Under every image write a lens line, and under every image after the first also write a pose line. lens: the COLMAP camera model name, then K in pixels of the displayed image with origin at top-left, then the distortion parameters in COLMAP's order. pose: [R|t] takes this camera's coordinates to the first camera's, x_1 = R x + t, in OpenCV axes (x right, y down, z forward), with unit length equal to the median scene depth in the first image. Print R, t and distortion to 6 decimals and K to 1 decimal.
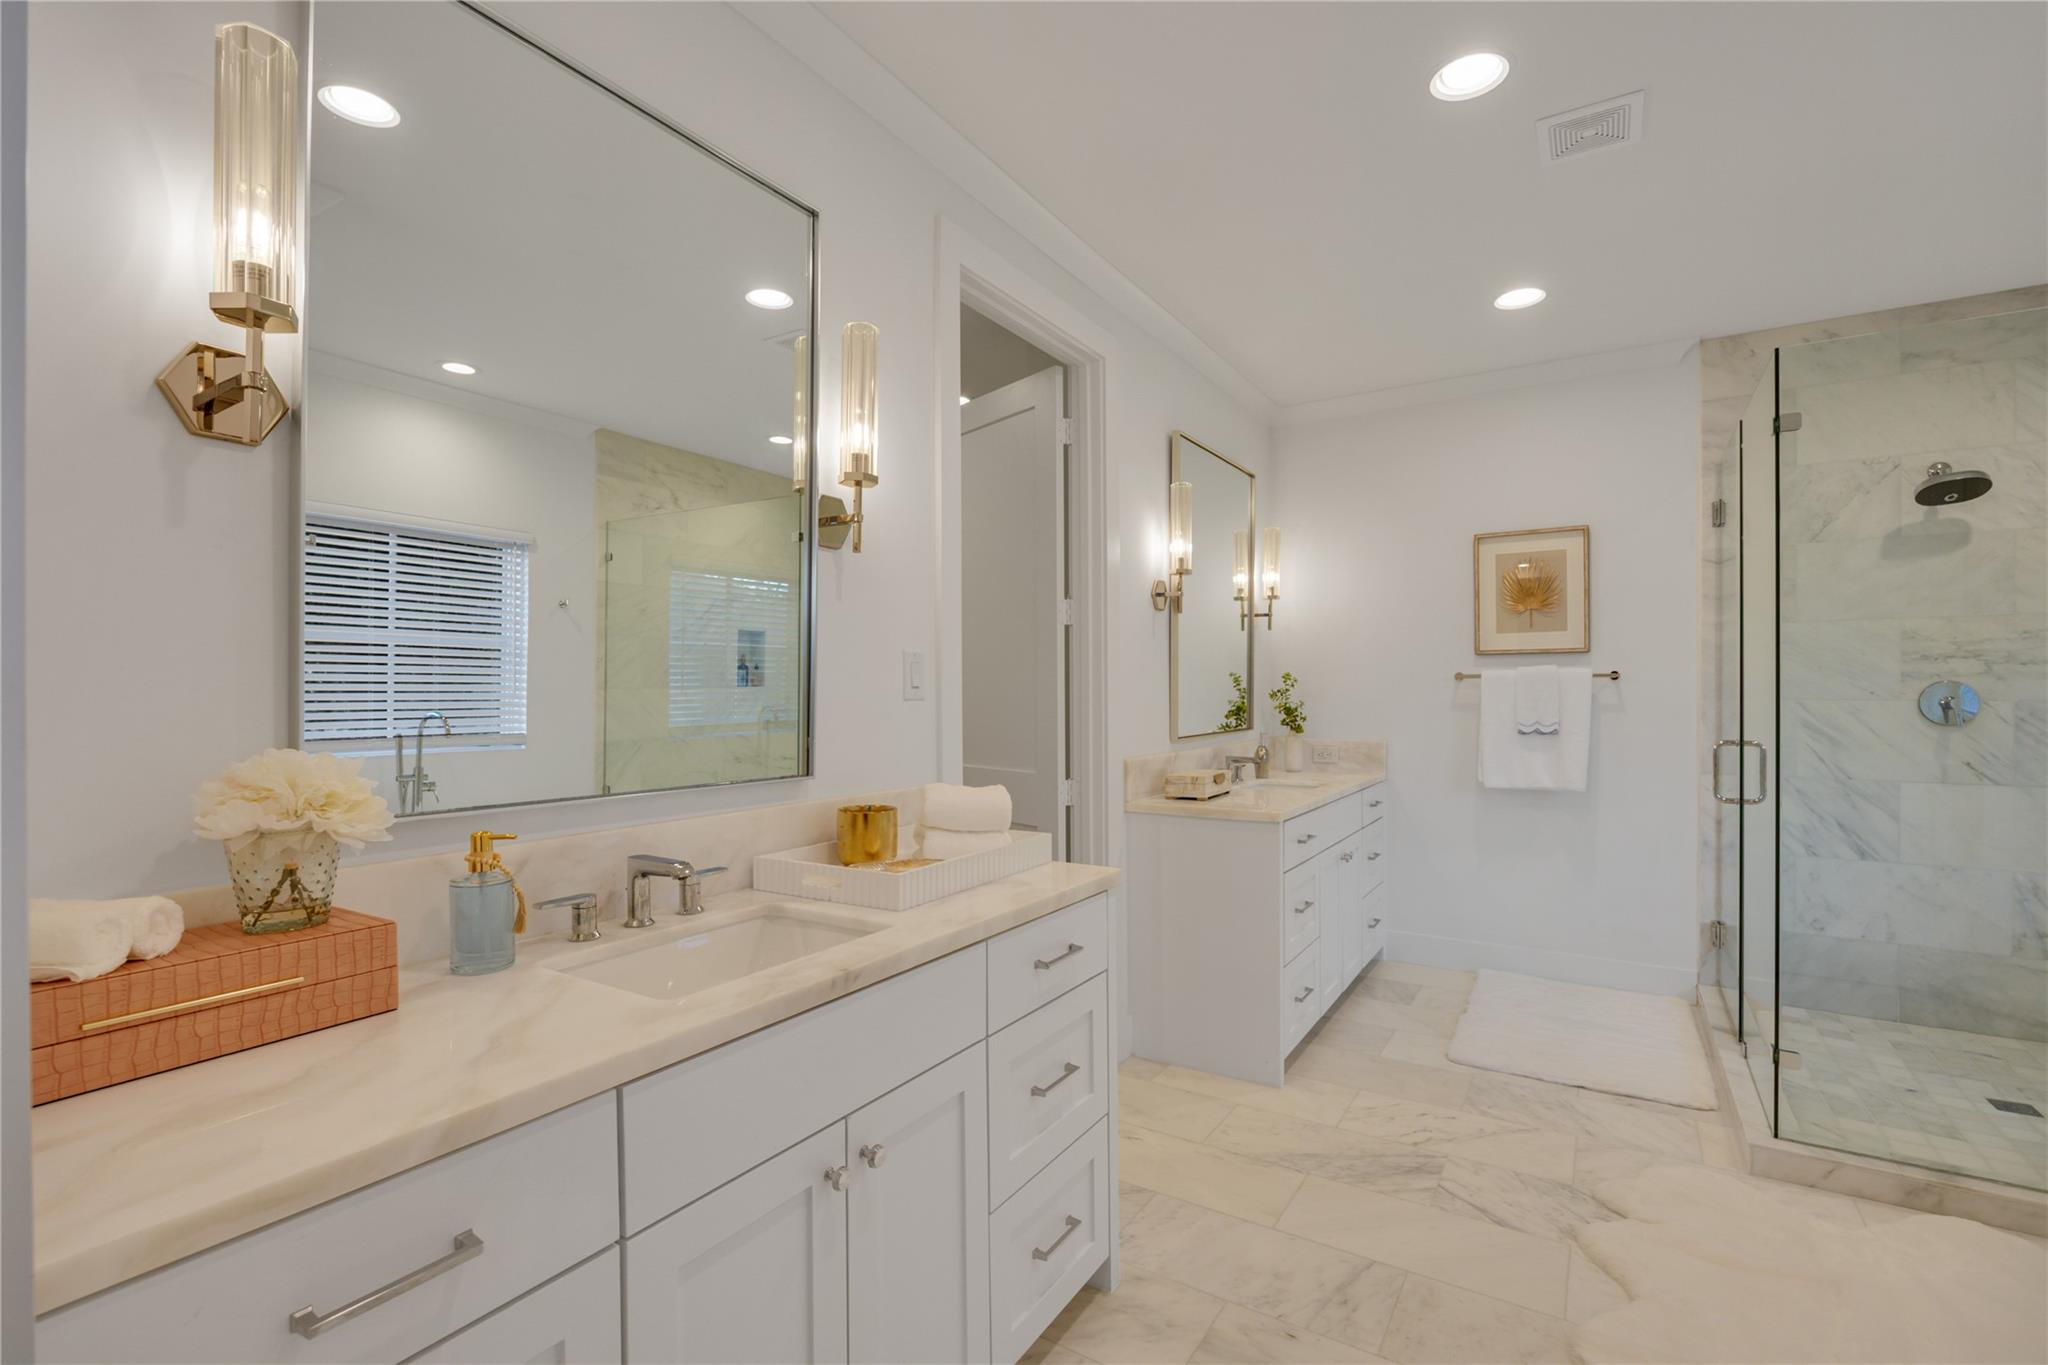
lens RADIAL K [[942.8, 0, 1026.2], [0, 942.8, 696.3], [0, 0, 1]] dist [-0.012800, 0.000695]
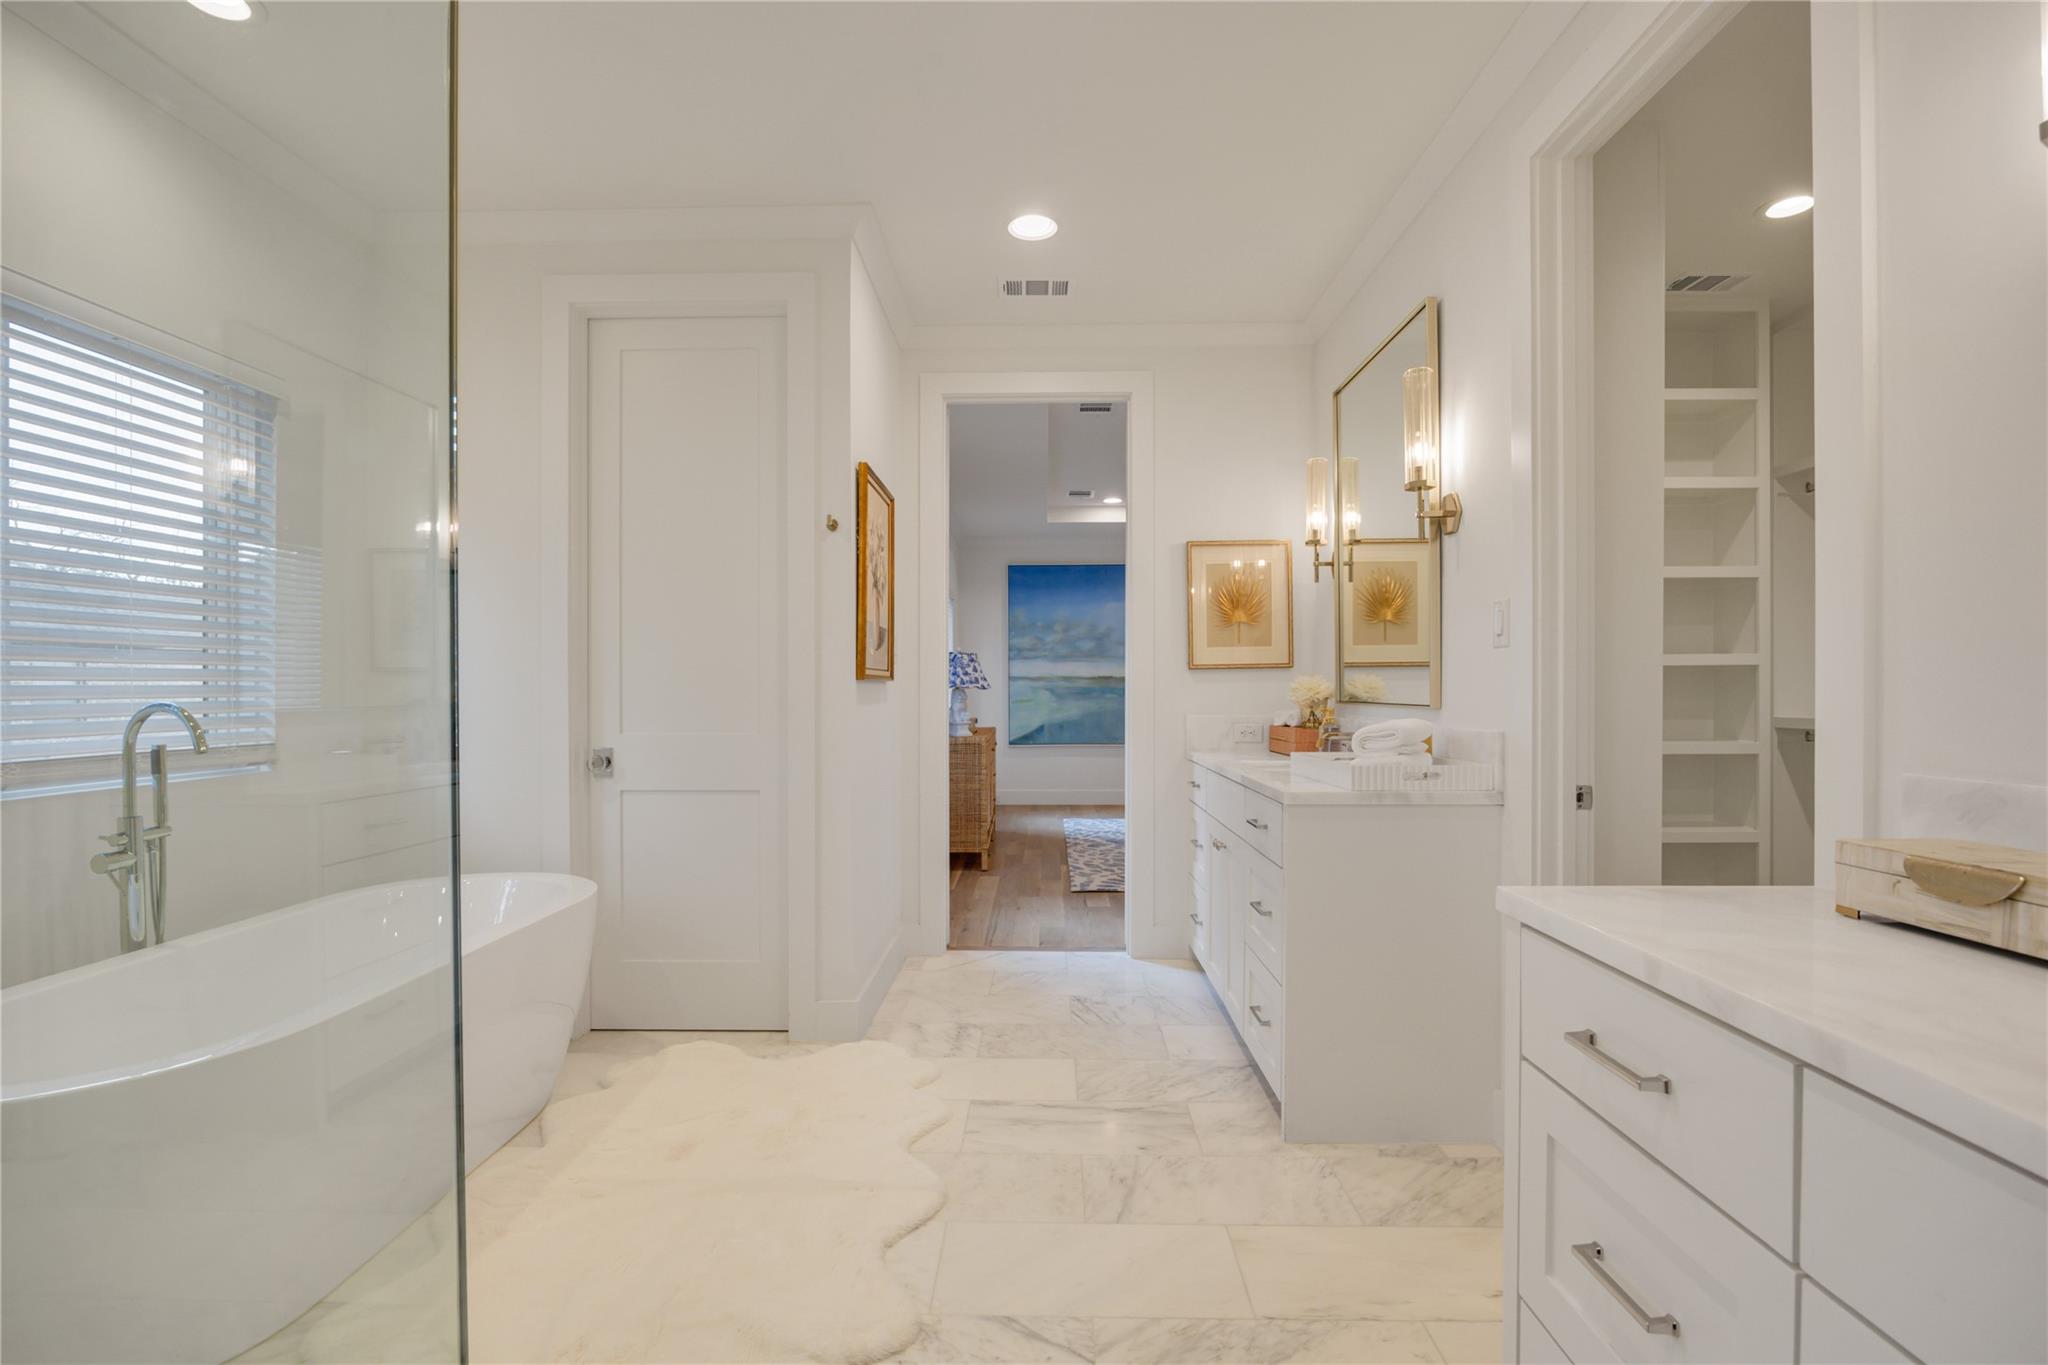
lens RADIAL K [[942.8, 0, 1026.2], [0, 942.8, 696.3], [0, 0, 1]] dist [-0.012800, 0.000695]
pose [[-0.861269, 0.014383, -0.507945, 0.593525], [0.009831, 0.999884, 0.011642, 0.028876], [0.508054, 0.005033, -0.861311, 1.129248]]
